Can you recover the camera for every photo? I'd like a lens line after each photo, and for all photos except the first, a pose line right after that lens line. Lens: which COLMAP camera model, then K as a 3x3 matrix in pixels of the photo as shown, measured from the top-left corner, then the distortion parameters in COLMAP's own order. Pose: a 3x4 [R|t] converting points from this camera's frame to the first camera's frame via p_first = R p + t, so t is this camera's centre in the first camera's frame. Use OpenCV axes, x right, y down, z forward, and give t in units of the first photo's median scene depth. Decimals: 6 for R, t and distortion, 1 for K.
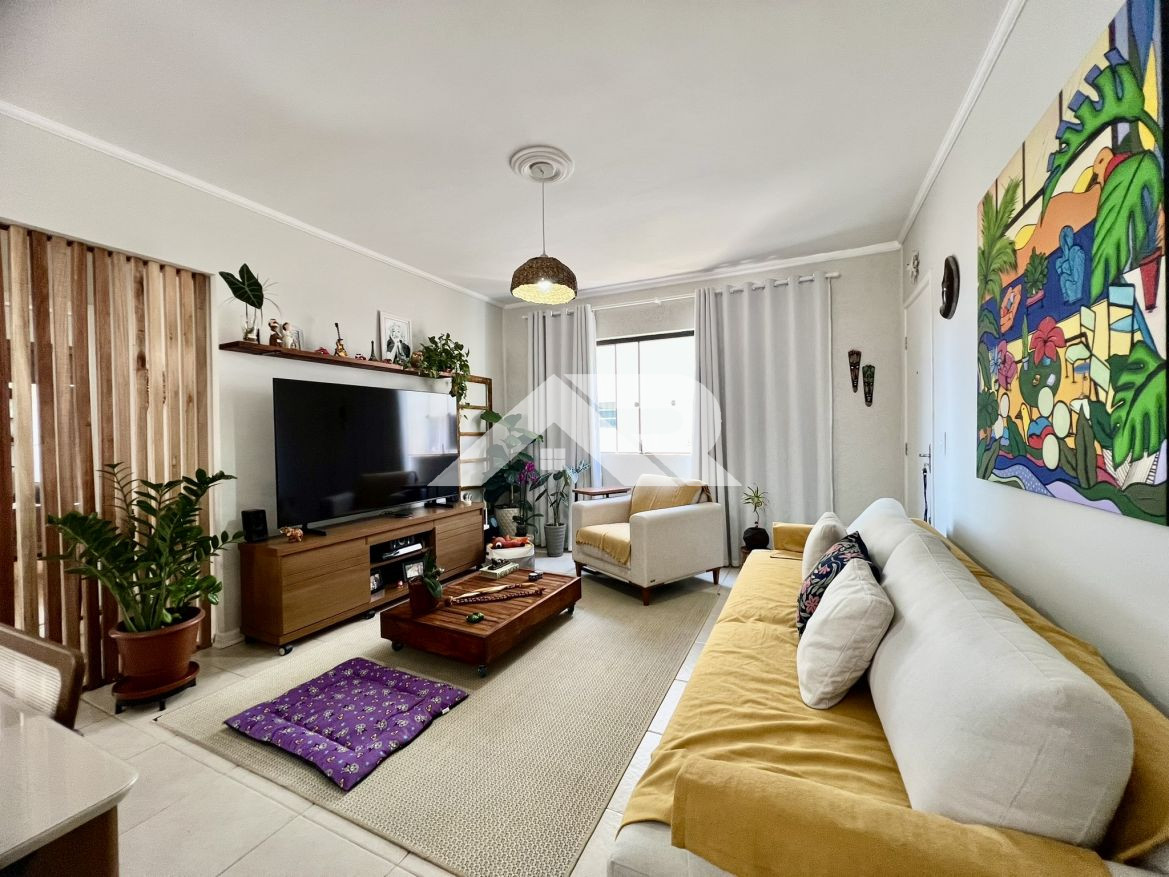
lens RADIAL K [[472.4, 0, 594.4], [0, 472.4, 443.3], [0, 0, 1]] dist [-0.003204, 0.000481]
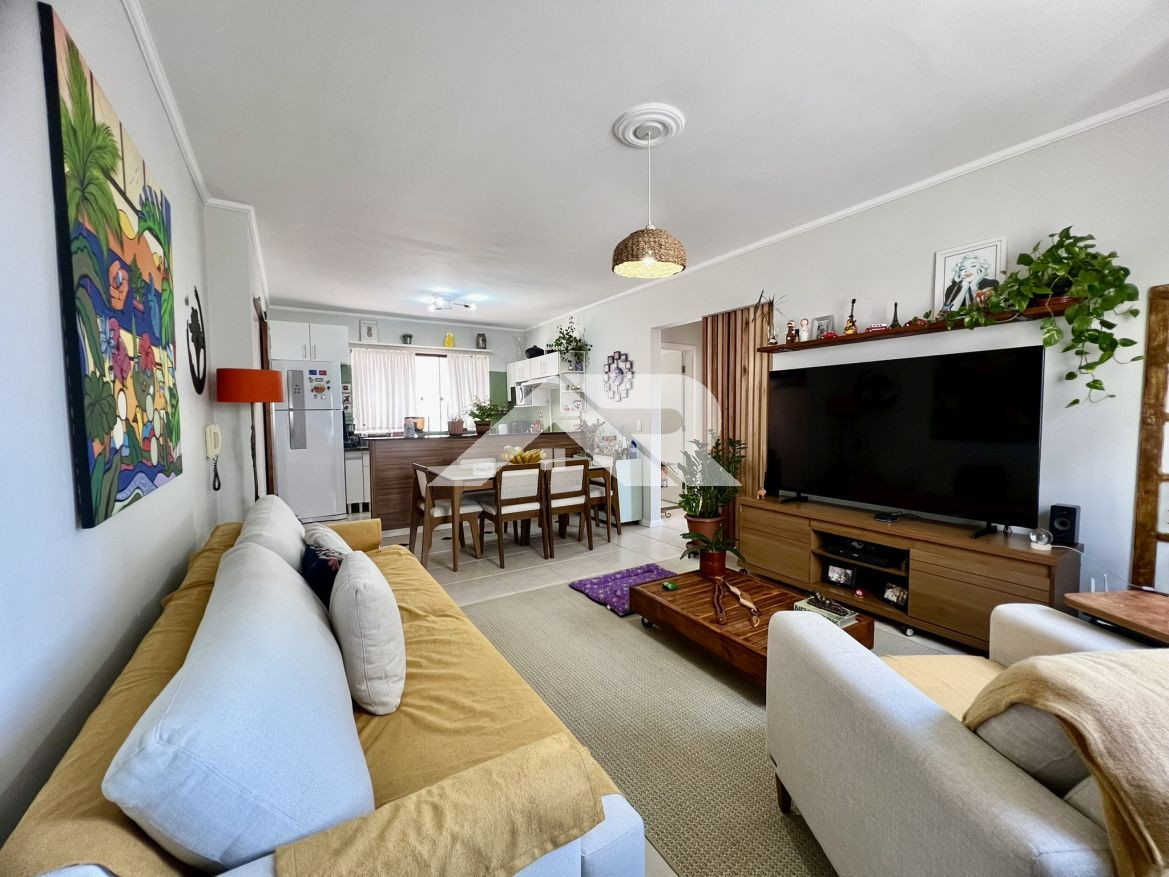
lens RADIAL K [[470.2, 0, 592.9], [0, 470.2, 444.0], [0, 0, 1]] dist [0.009316, -0.001084]
pose [[-0.543290, 0.076022, -0.836096, 0.680341], [-0.000694, 0.995851, 0.090999, -0.053832], [0.839545, 0.050019, -0.540983, 1.276946]]
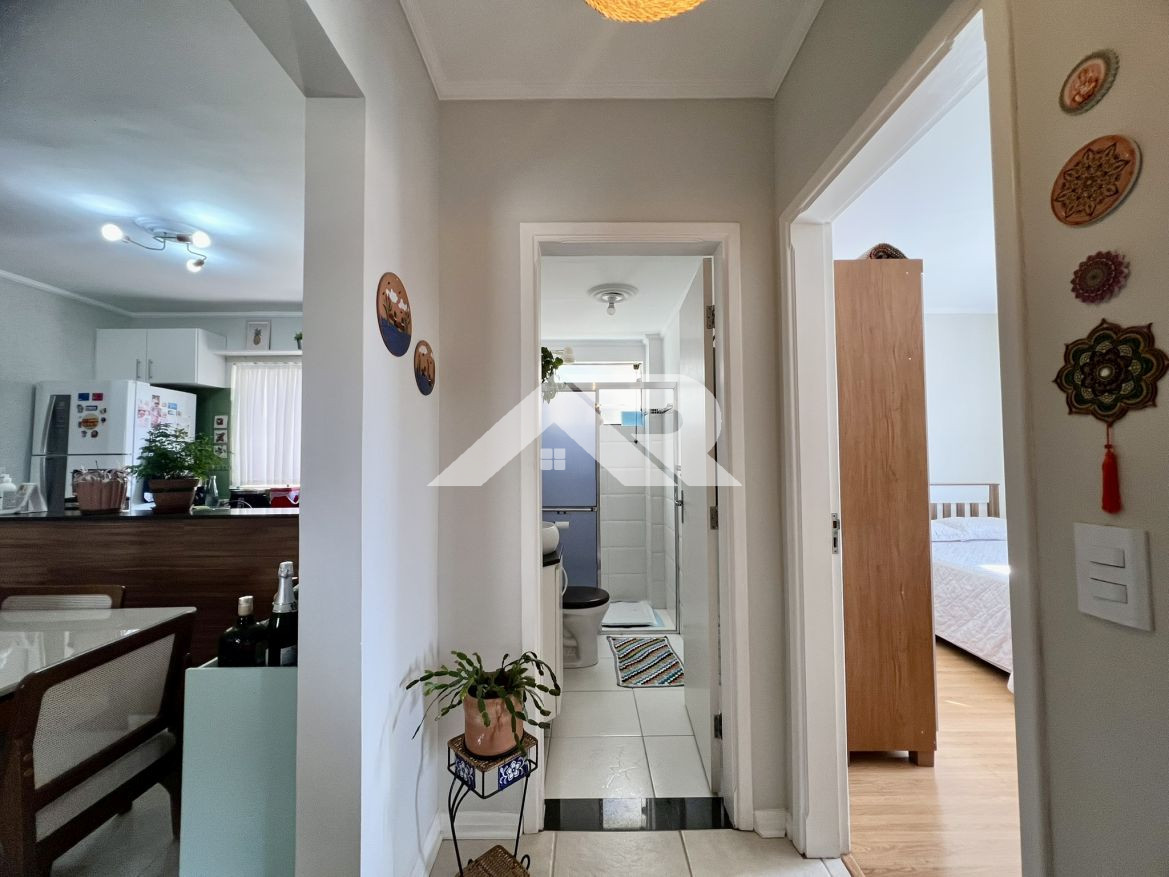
lens RADIAL K [[470.2, 0, 605.9], [0, 470.2, 438.9], [0, 0, 1]] dist [0.009316, -0.001084]
pose [[-0.891717, 0.008790, -0.452508, -1.052305], [0.012738, 0.999903, -0.005679, -0.034181], [0.452414, -0.010829, -0.891742, 0.963114]]
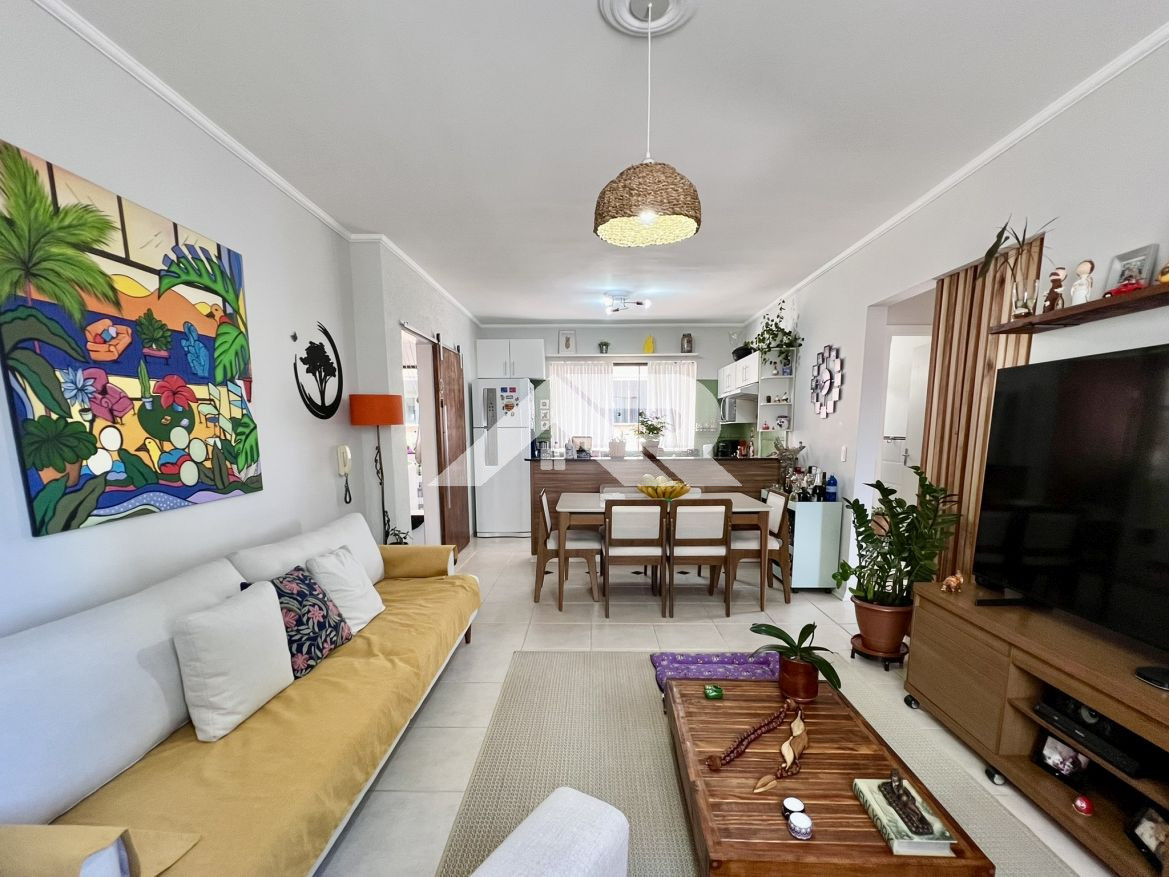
lens RADIAL K [[532.1, 0, 582.8], [0, 532.1, 522.0], [0, 0, 1]] dist [-0.002960, -0.000231]
pose [[-0.917073, 0.089089, -0.388640, 0.257316], [0.009634, 0.979385, 0.201775, -0.075719], [0.398604, 0.181298, -0.899025, 1.476880]]
